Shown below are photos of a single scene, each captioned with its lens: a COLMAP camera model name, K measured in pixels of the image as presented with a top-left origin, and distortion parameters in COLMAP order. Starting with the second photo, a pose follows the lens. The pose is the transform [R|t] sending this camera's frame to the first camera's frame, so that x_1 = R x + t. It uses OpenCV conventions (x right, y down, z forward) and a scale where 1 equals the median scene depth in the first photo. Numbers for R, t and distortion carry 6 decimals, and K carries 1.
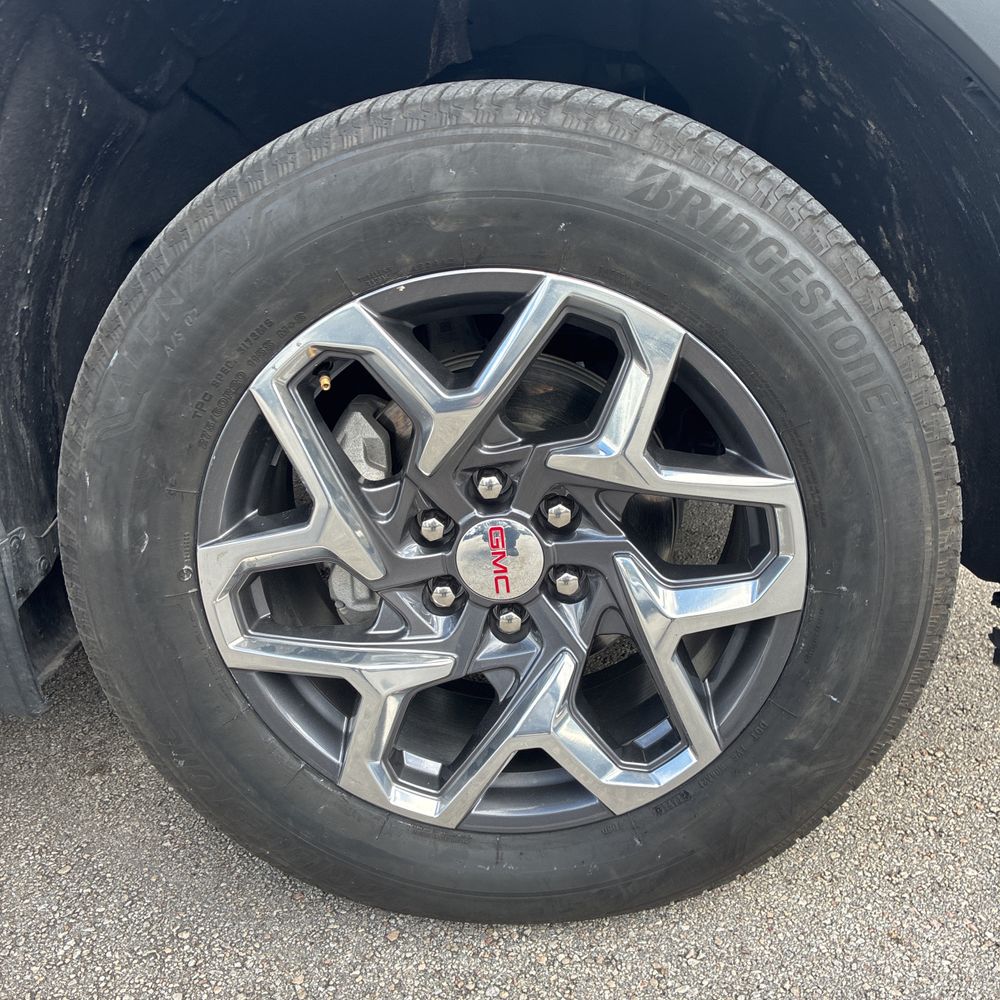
lens RADIAL K [[997.6, 0, 496.1], [0, 997.6, 496.0], [0, 0, 1]] dist [0.045731, -0.034351]
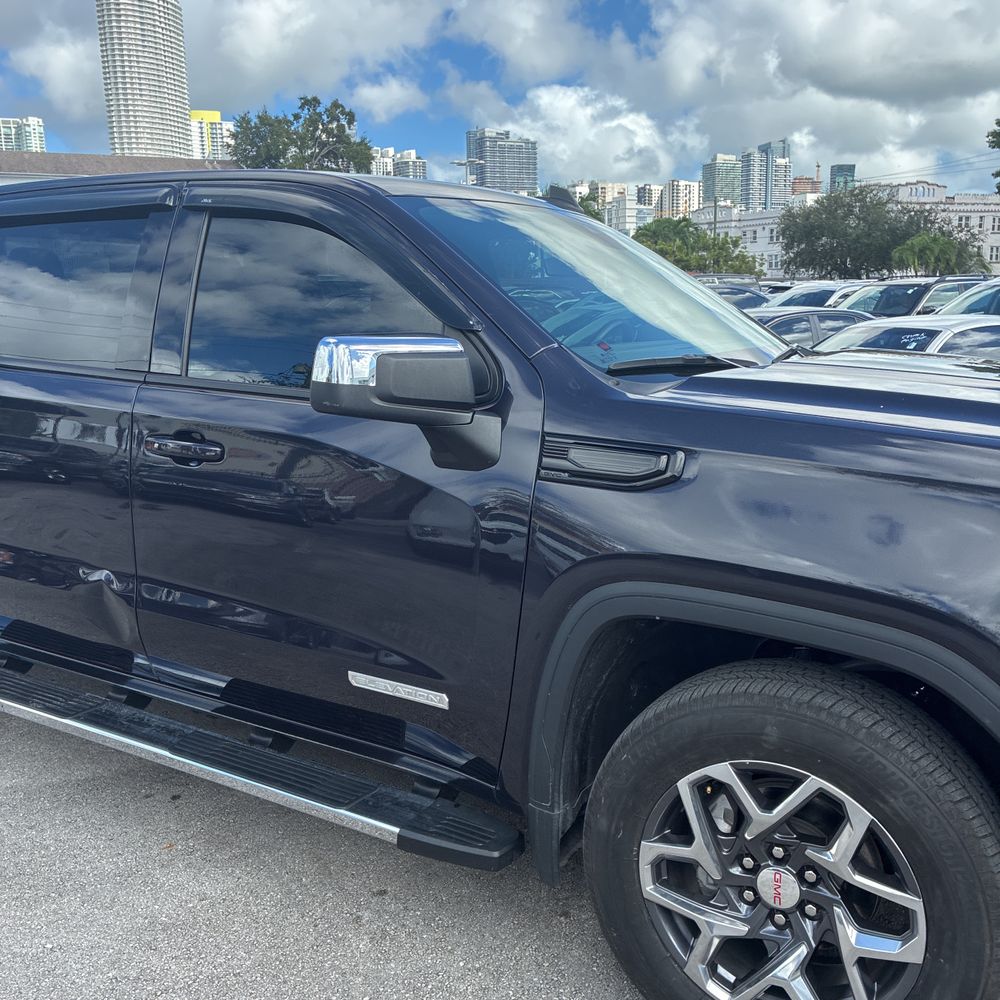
lens RADIAL K [[997.6, 0, 496.1], [0, 997.6, 496.0], [0, 0, 1]] dist [0.045731, -0.034351]
pose [[0.895204, 0.148249, -0.420275, 0.245601], [-0.205498, 0.974123, -0.094104, -0.427605], [0.395449, 0.170608, 0.902504, -1.310637]]
